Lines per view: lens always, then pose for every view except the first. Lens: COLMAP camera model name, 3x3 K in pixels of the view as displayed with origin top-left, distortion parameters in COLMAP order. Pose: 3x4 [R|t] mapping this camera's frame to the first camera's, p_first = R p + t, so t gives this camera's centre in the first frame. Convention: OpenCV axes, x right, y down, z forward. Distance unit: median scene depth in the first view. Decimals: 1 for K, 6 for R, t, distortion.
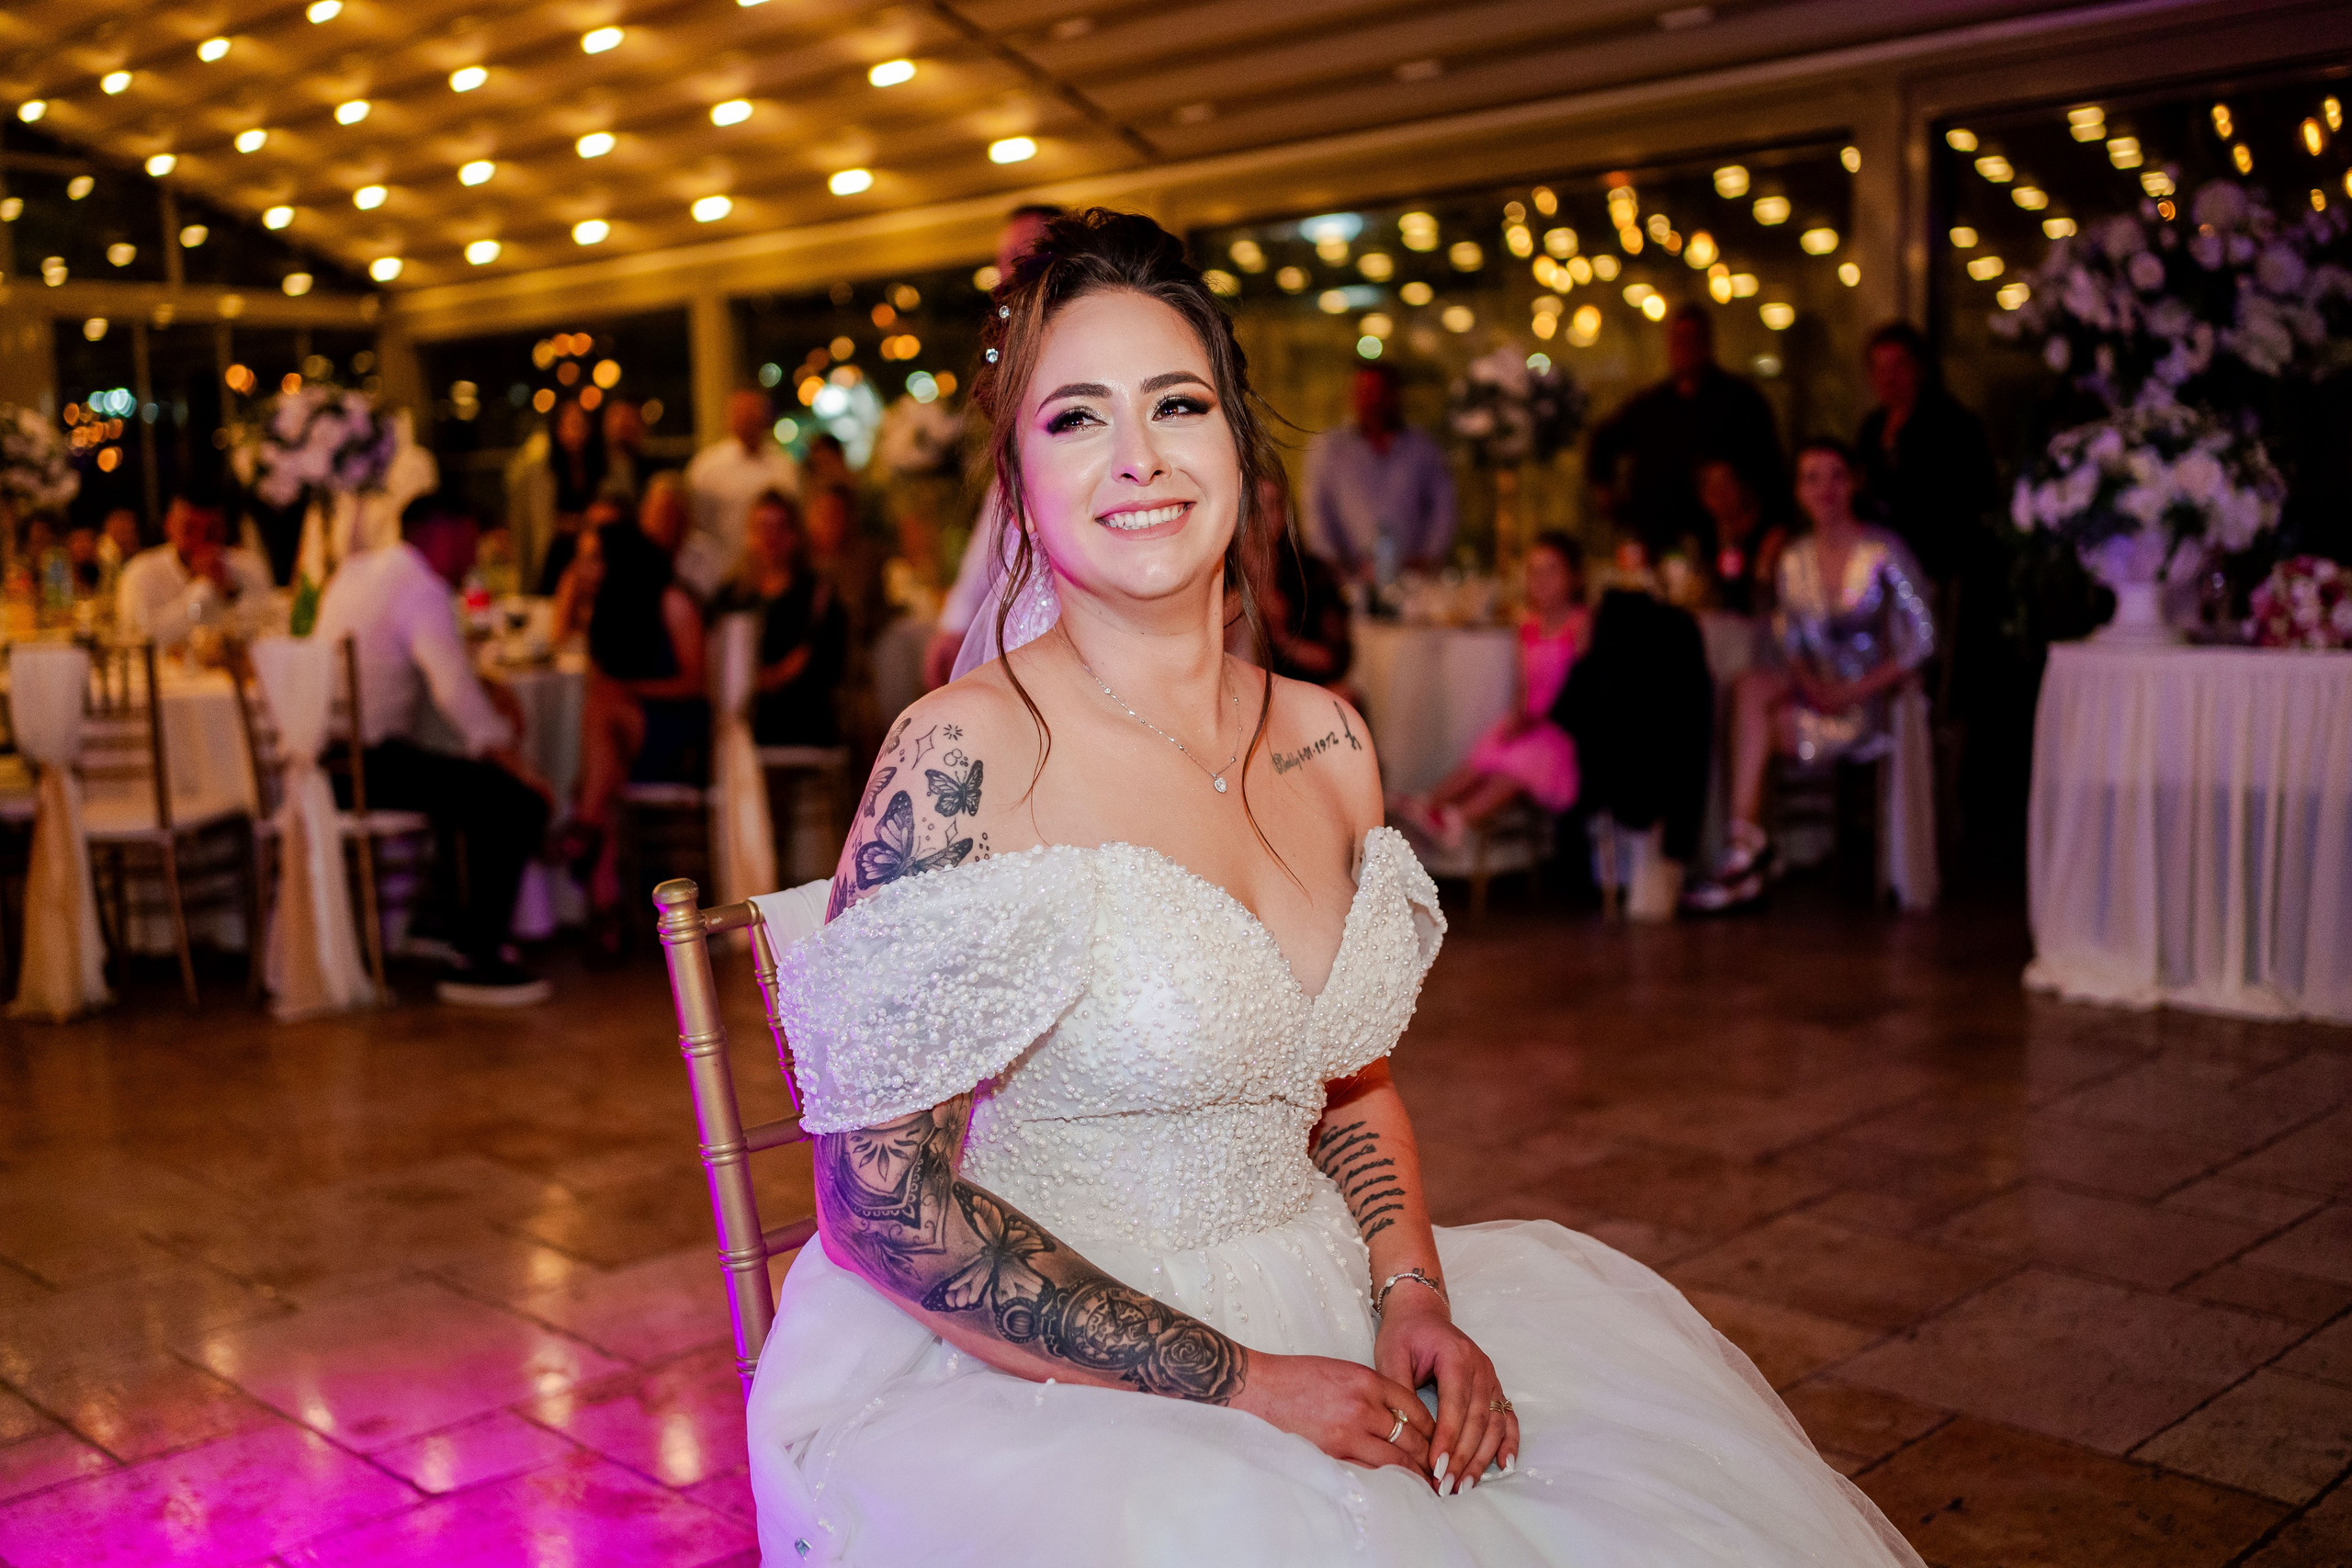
lens RADIAL K [[2373.7, 0, 1176.0], [0, 2373.7, 784.0], [0, 0, 1]] dist [-0.034086, 0.140312]
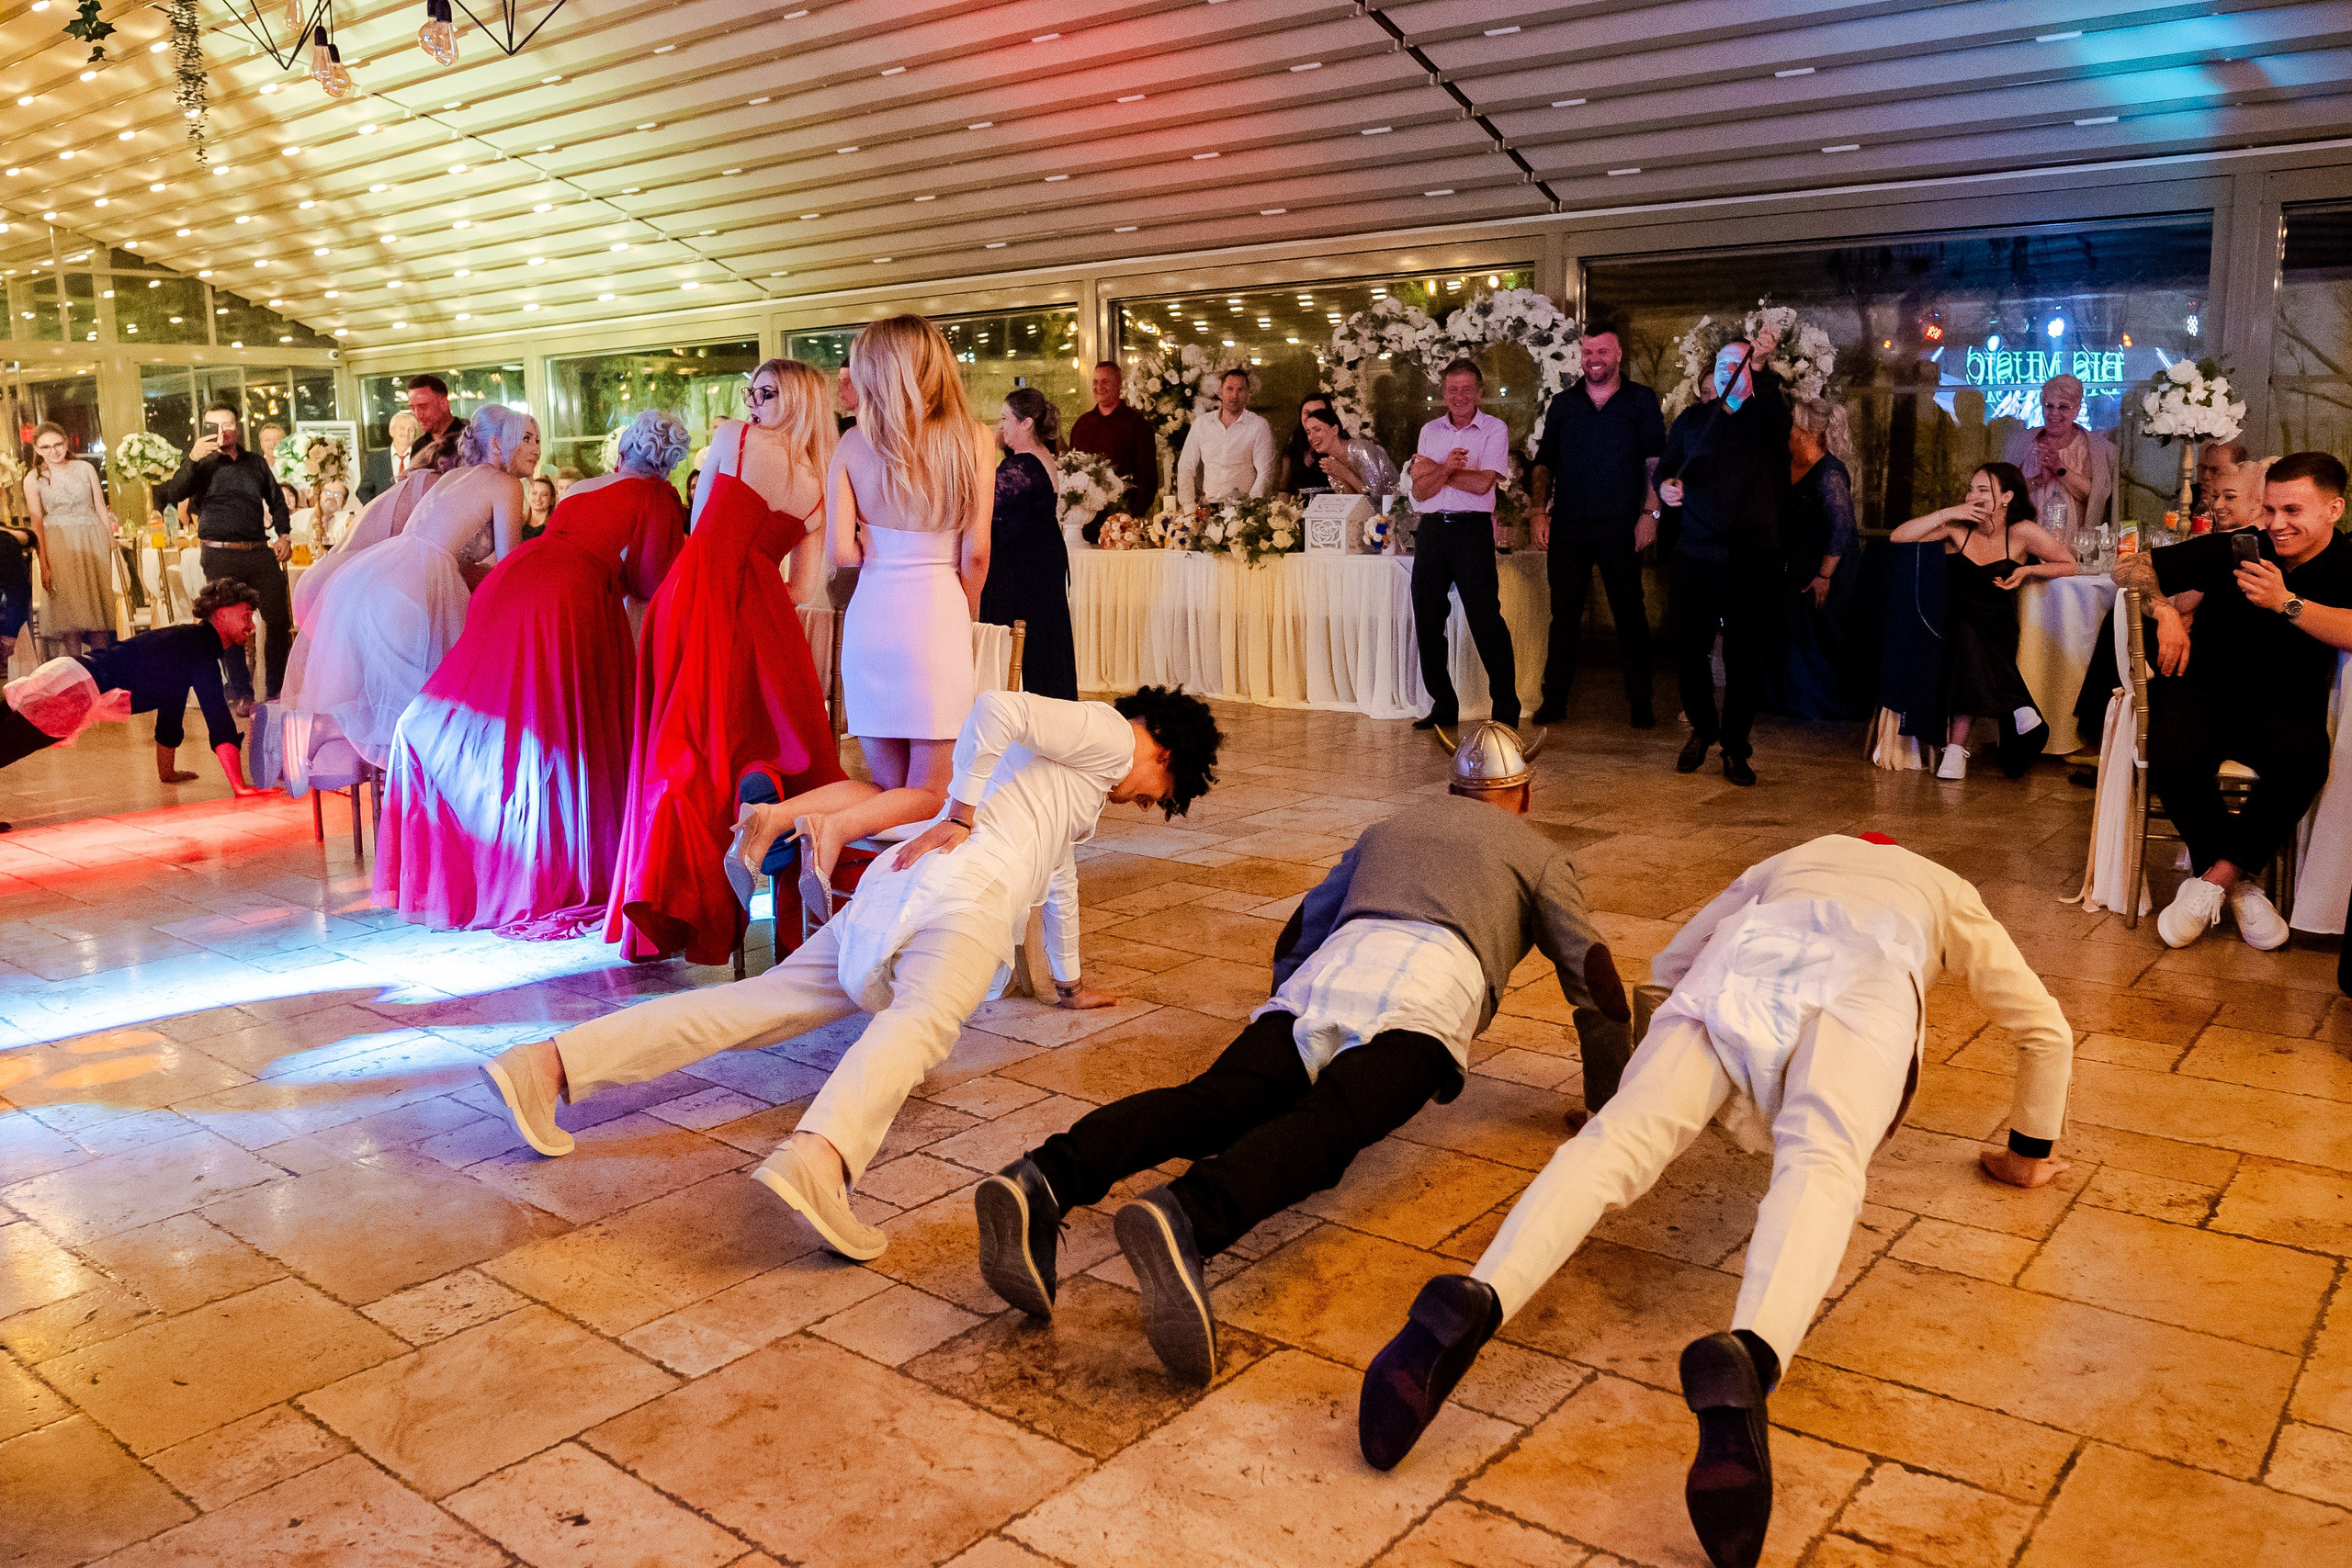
lens RADIAL K [[1819.6, 0, 1171.8], [0, 1819.6, 779.6], [0, 0, 1]] dist [-0.083914, 0.049456]
pose [[0.993823, -0.006743, 0.110776, 0.128458], [0.000855, 0.998588, 0.053112, 0.035793], [-0.110977, -0.052689, 0.992425, -0.395861]]
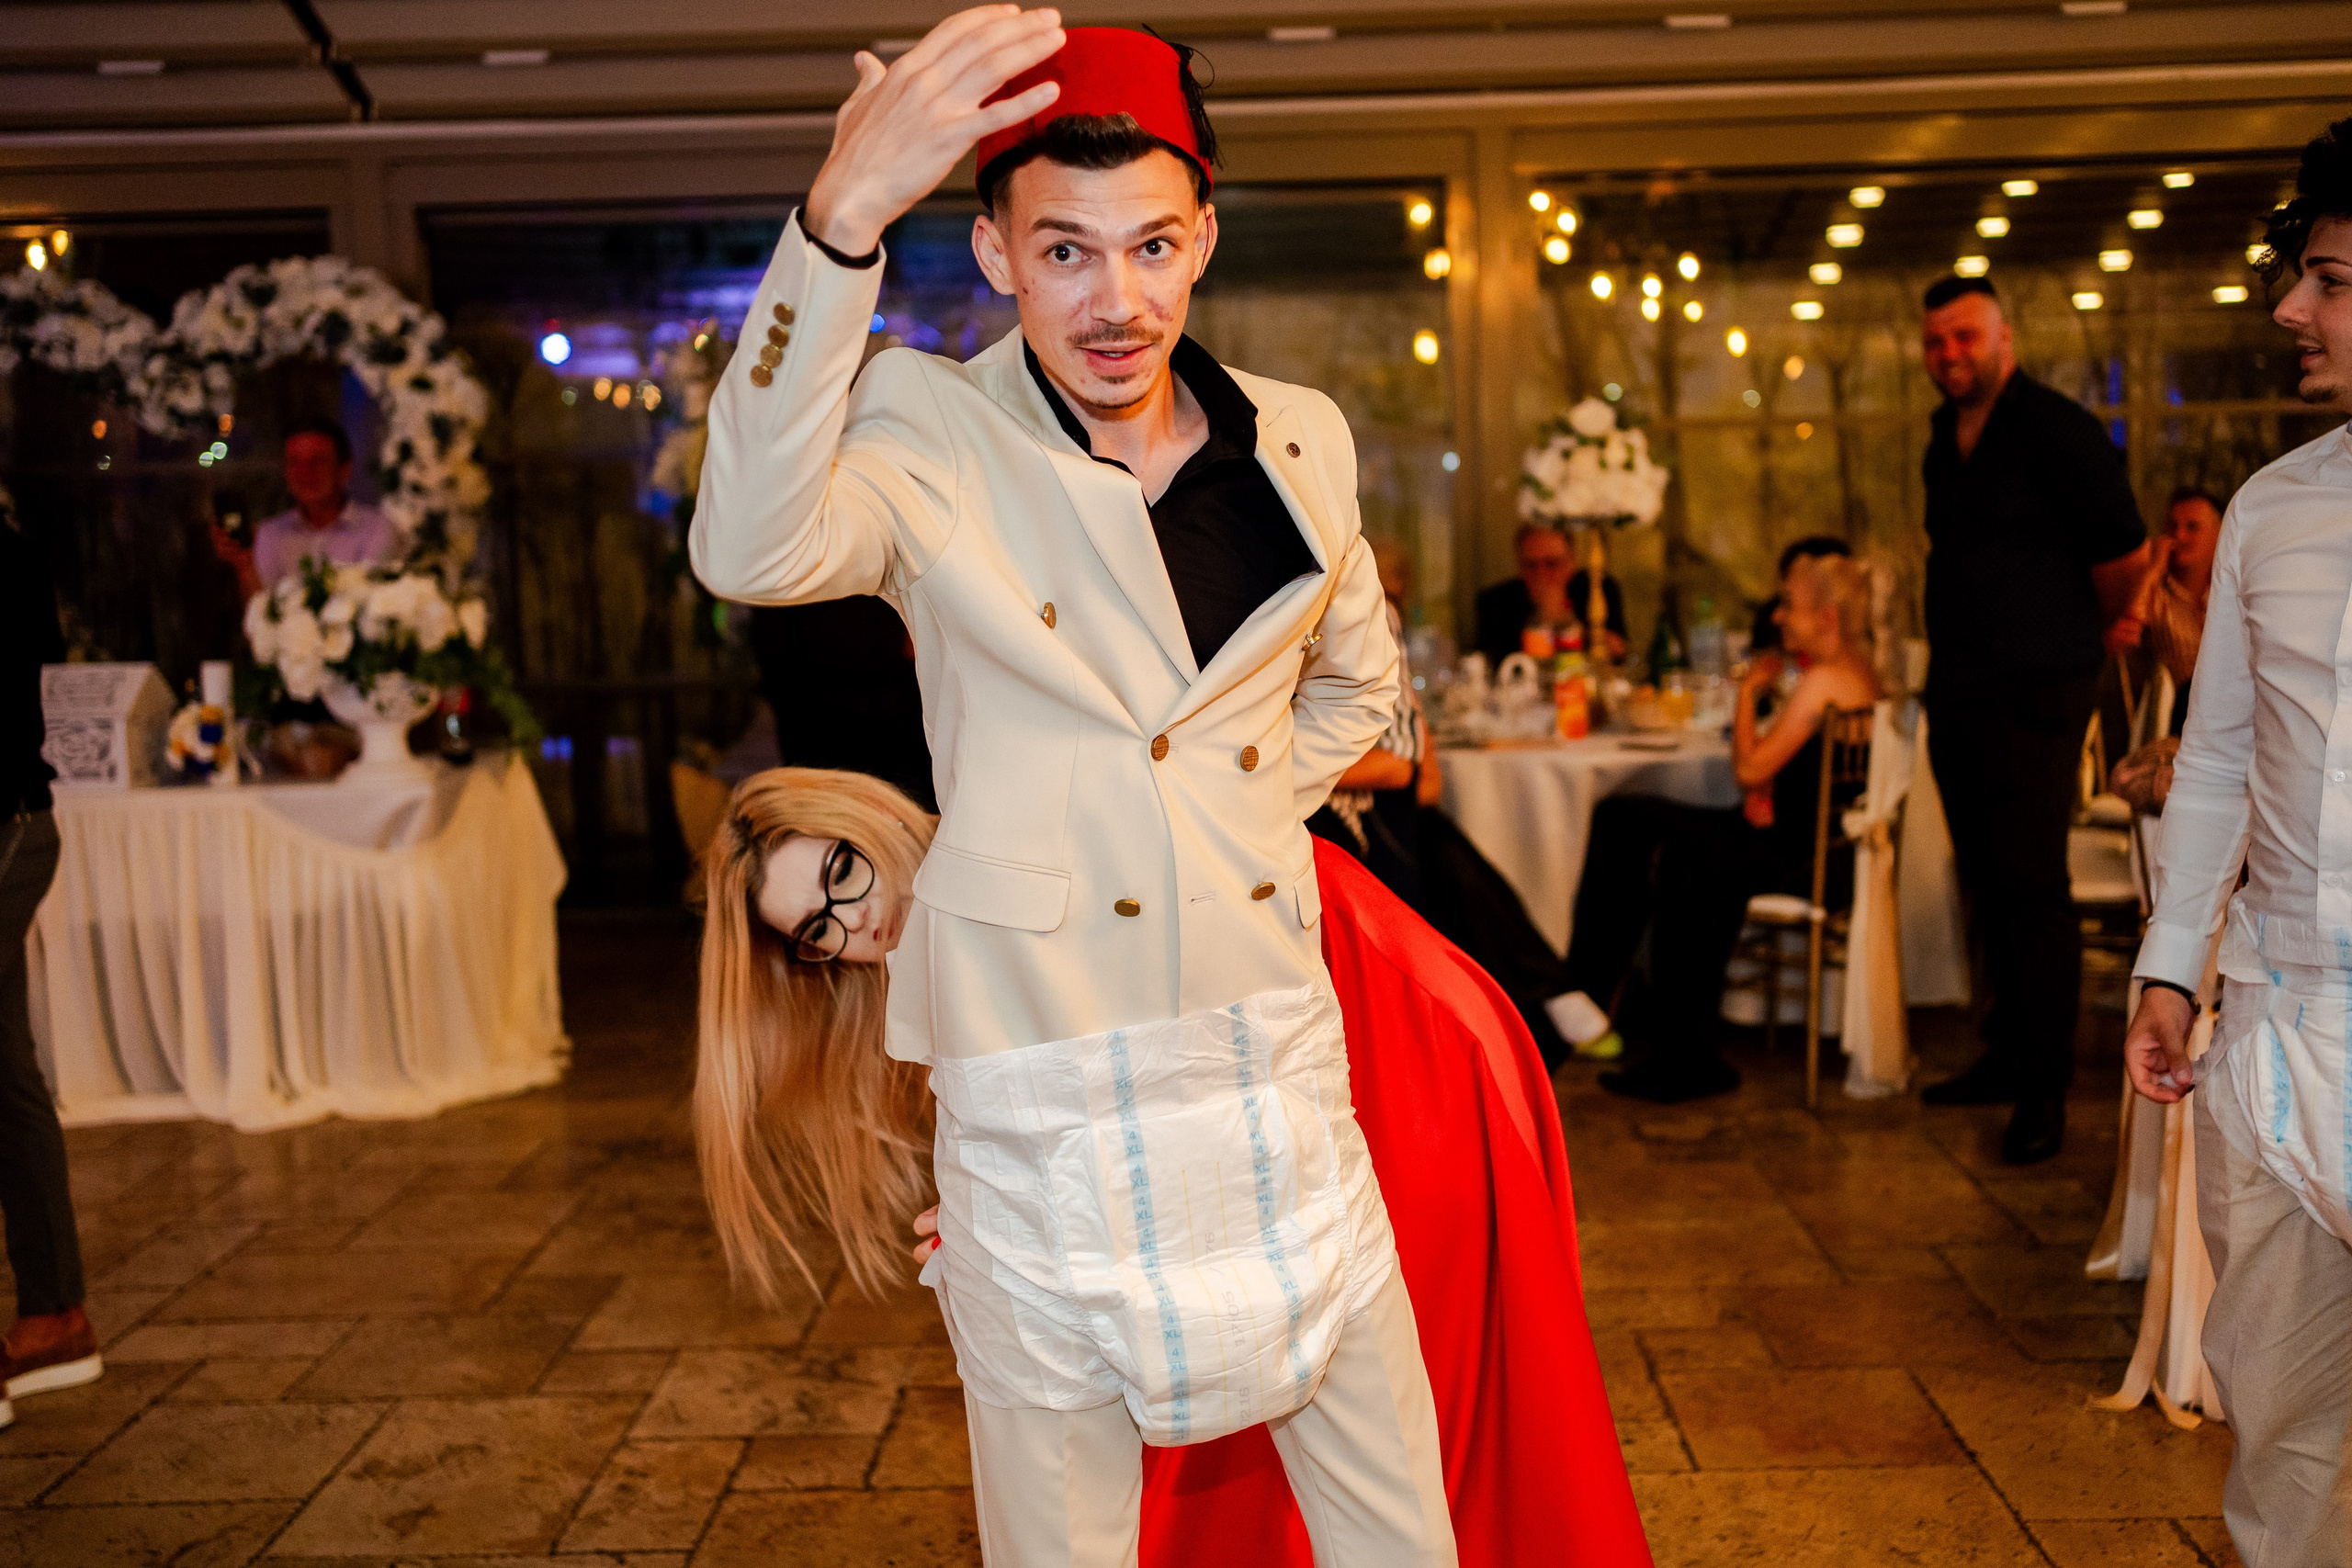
lens RADIAL K [[2493.8, 0, 1189.3], [0, 2493.8, 781.0], [0, 0, 1]] dist [-0.028183, 0.145737]
pose [[0.708559, -0.074550, 0.701703, 0.087936], [0.091601, 0.995707, 0.013289, -0.005018], [-0.699681, 0.054861, 0.712346, -0.160806]]
